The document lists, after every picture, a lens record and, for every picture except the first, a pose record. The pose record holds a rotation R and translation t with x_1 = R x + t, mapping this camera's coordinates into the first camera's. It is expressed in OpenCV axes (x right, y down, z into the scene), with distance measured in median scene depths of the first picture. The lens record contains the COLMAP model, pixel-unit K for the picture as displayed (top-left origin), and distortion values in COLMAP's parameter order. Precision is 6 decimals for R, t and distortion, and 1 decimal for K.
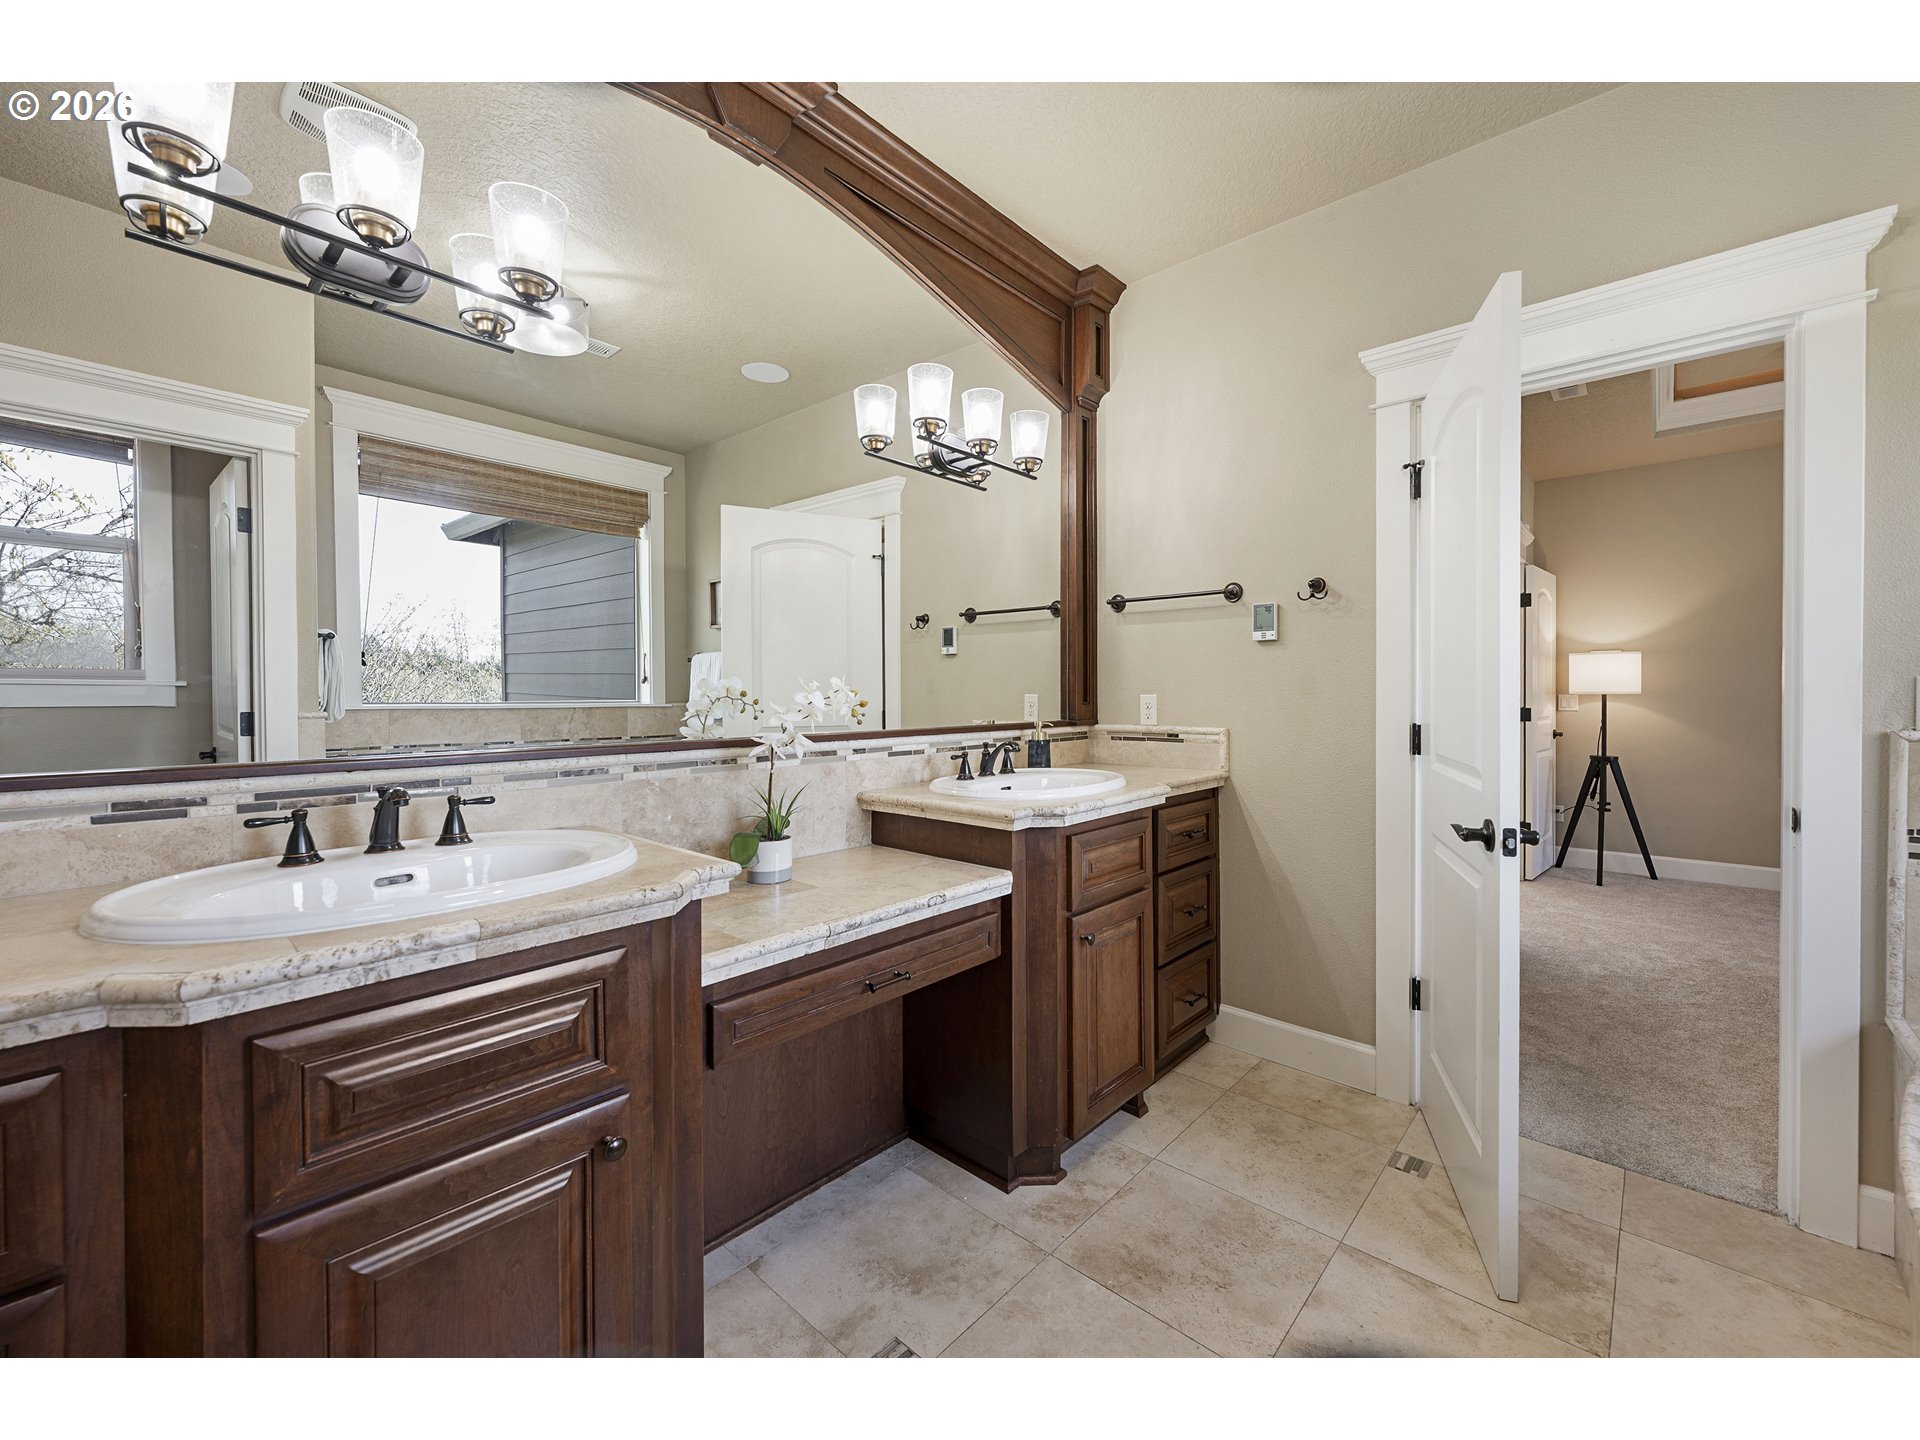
lens RADIAL K [[796.2, 0, 963.9], [0, 796.2, 713.2], [0, 0, 1]] dist [0.000648, 0.000254]
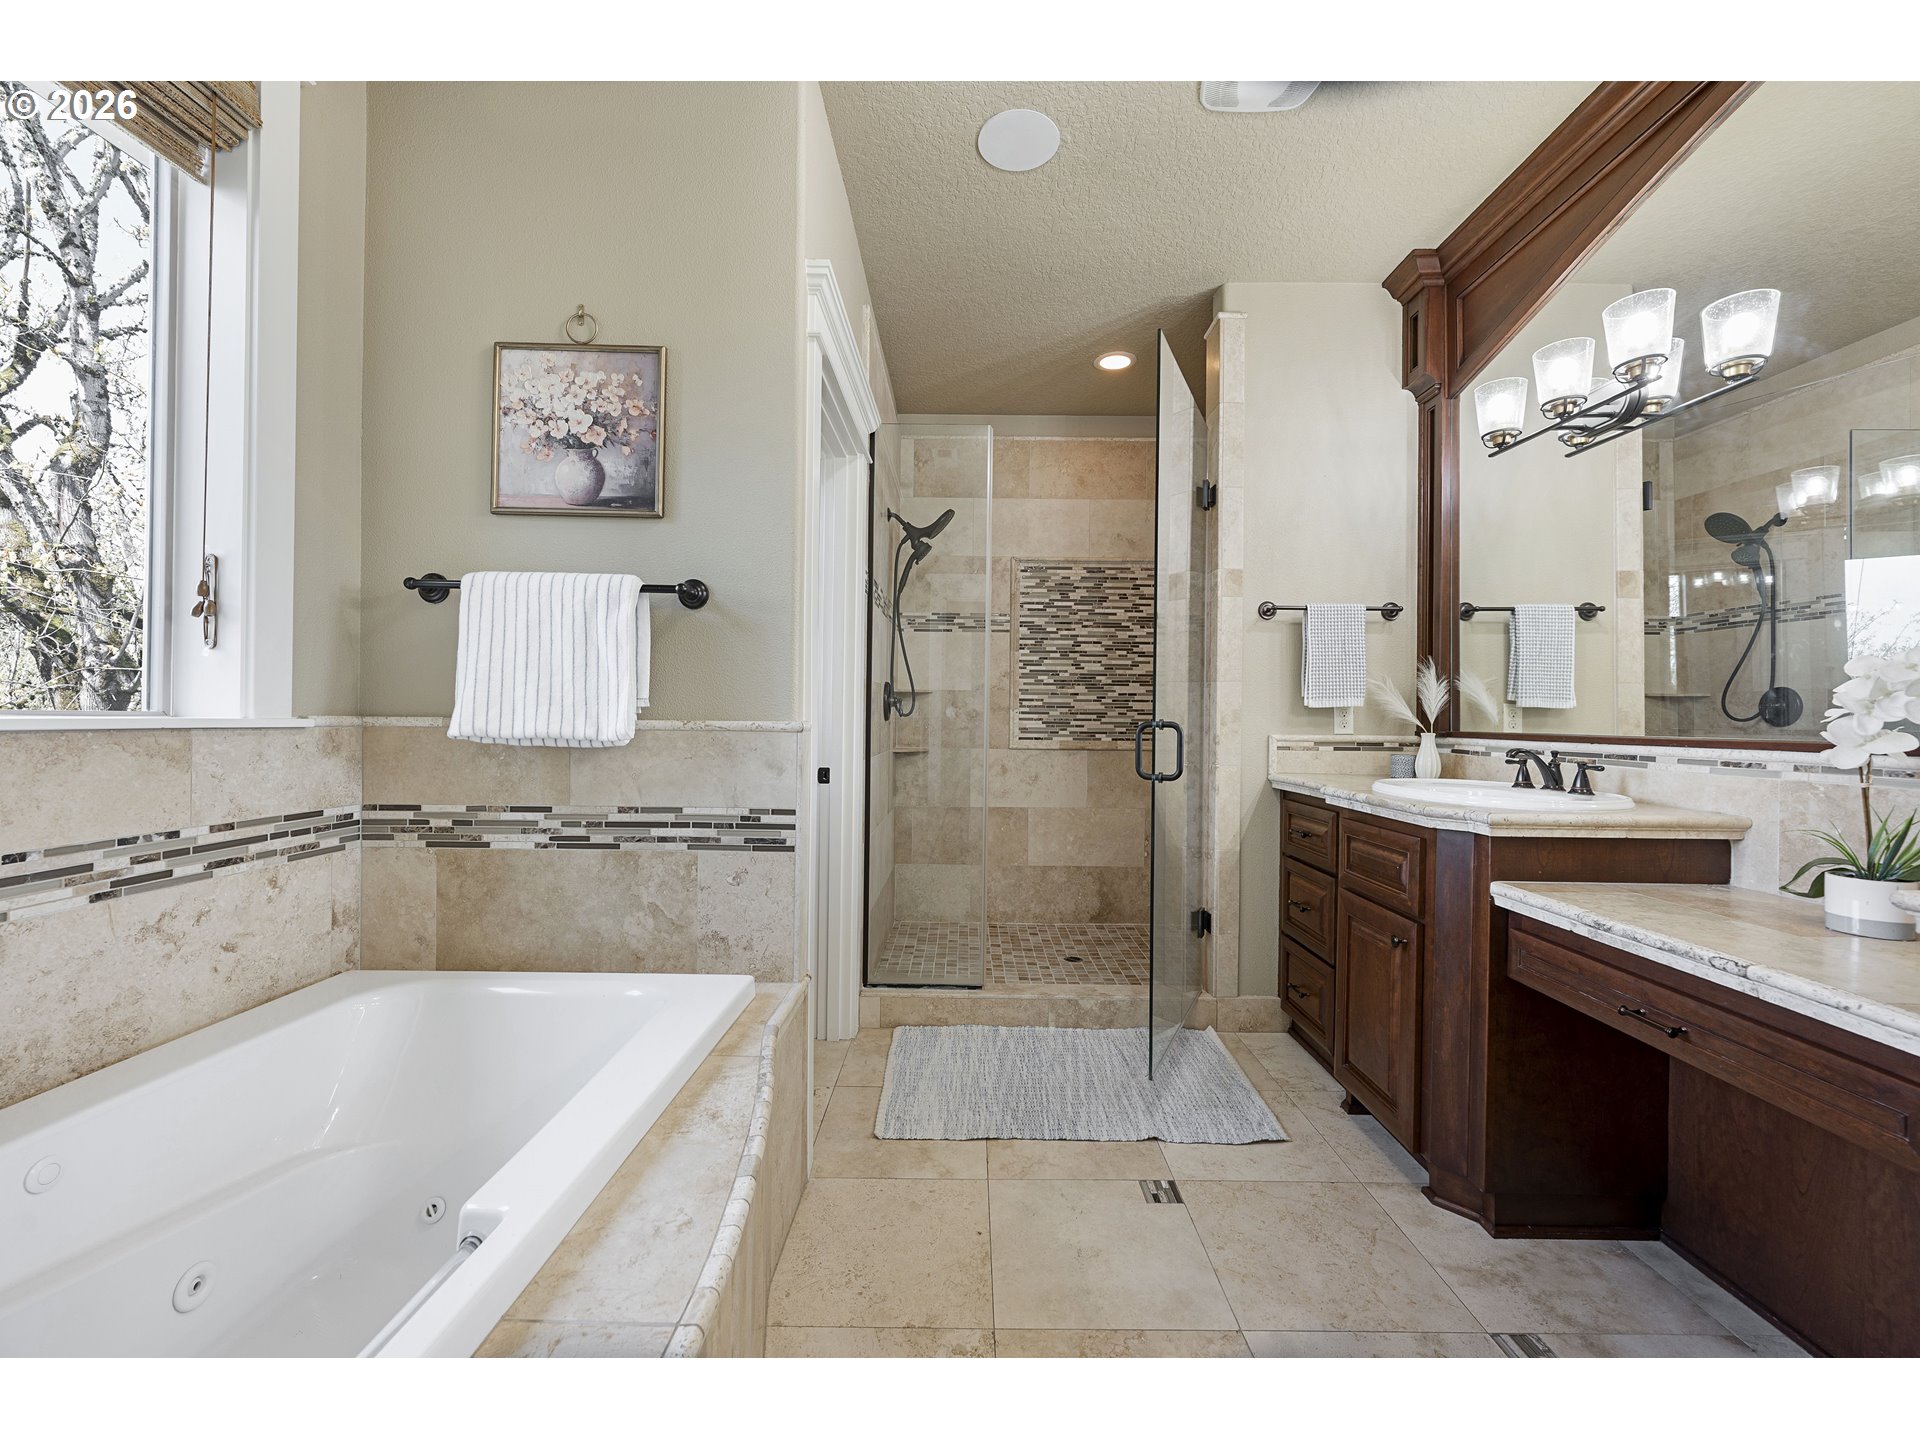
lens RADIAL K [[796.2, 0, 963.9], [0, 796.2, 713.2], [0, 0, 1]] dist [0.000648, 0.000254]
pose [[-0.739080, -0.000842, -0.673617, 1.034682], [-0.016921, 0.999707, 0.017316, 0.005851], [0.673405, 0.024196, -0.738878, 1.138816]]
